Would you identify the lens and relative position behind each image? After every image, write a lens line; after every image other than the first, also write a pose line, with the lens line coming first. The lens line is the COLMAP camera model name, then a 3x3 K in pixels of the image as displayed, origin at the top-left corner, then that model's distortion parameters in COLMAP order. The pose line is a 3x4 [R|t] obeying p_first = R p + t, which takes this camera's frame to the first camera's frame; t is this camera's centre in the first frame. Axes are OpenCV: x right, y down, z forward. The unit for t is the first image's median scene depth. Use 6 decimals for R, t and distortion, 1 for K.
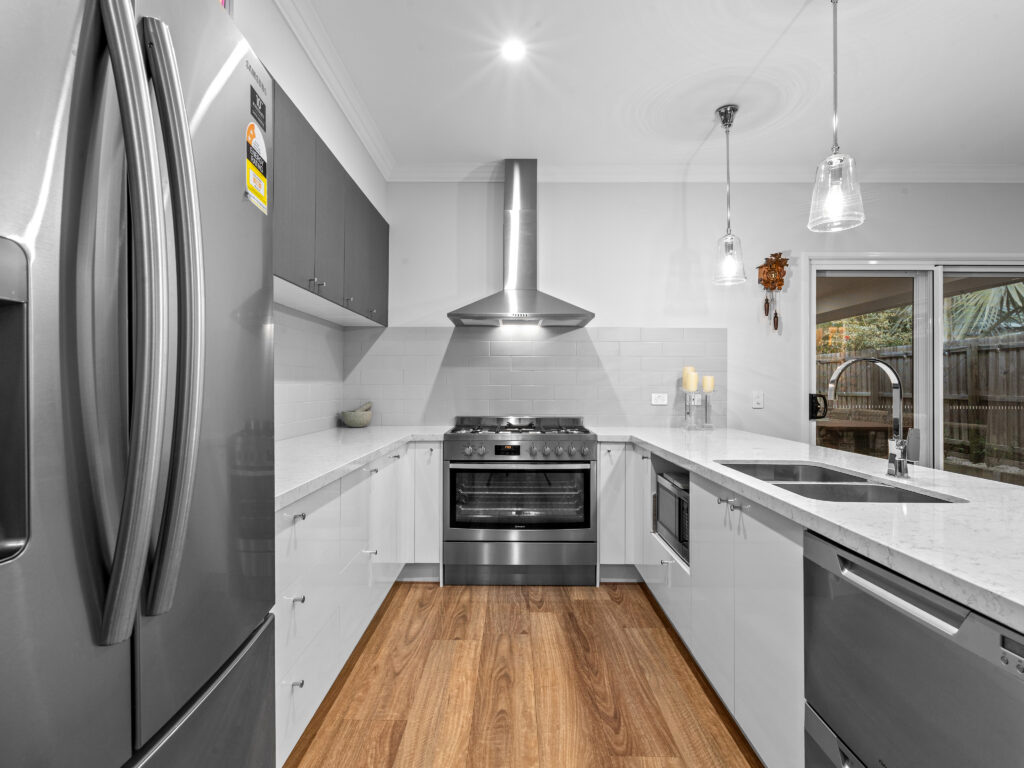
lens RADIAL K [[524.8, 0, 512.9], [0, 524.8, 379.8], [0, 0, 1]] dist [0.002069, 0.000550]
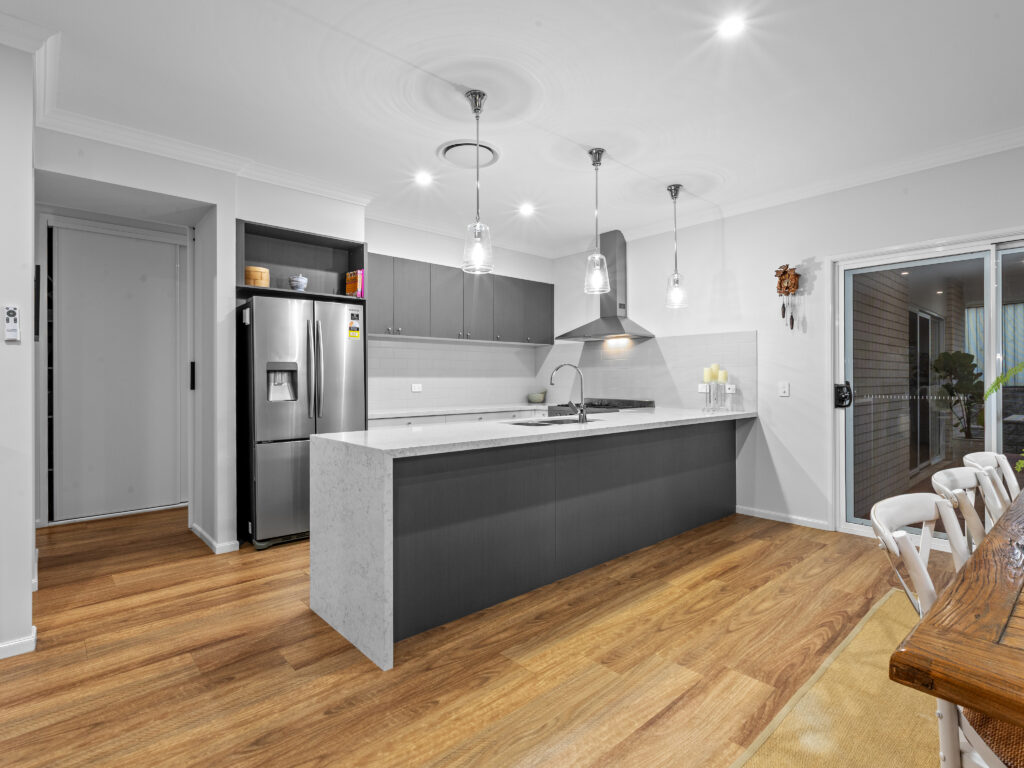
lens RADIAL K [[524.8, 0, 512.9], [0, 524.8, 379.8], [0, 0, 1]] dist [0.002069, 0.000550]
pose [[0.656532, -0.002629, -0.754293, 0.957573], [0.017028, 0.999791, 0.011336, -0.007687], [0.754106, -0.020286, 0.656440, -0.228869]]
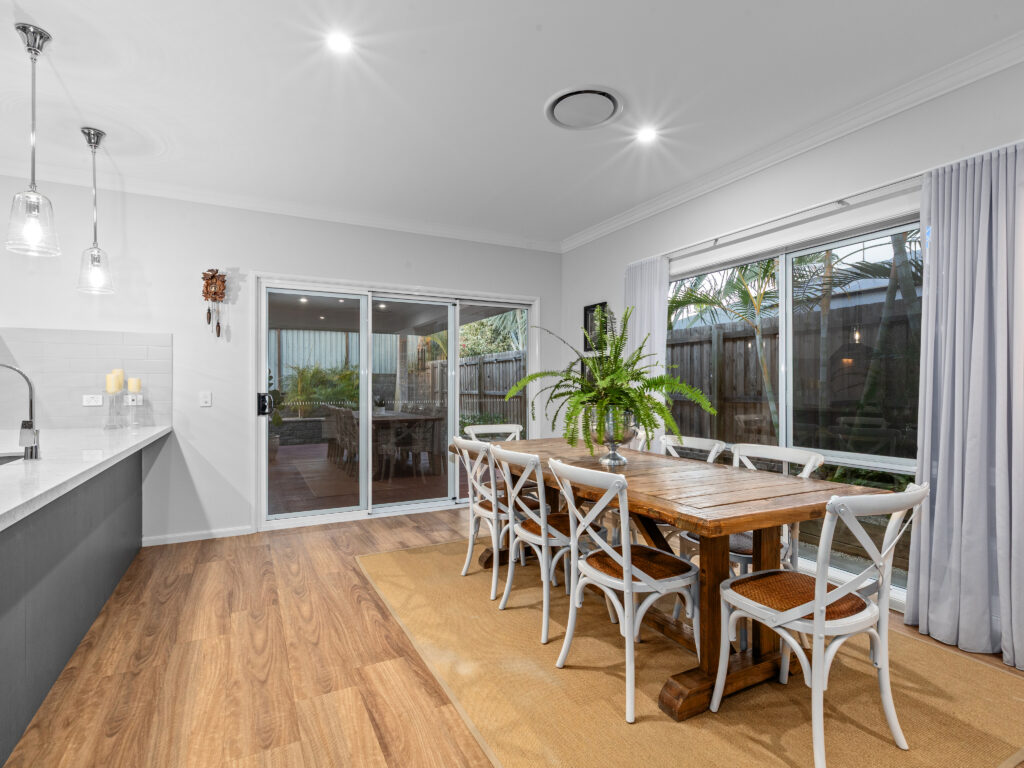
lens RADIAL K [[519.9, 0, 512.0], [0, 519.9, 384.0], [0, 0, 1]] dist [0.003005, -0.001410]
pose [[0.887669, -0.000532, 0.460483, 0.538029], [-0.004164, 0.999949, 0.009182, -0.007289], [-0.460464, -0.010068, 0.887621, -0.278788]]
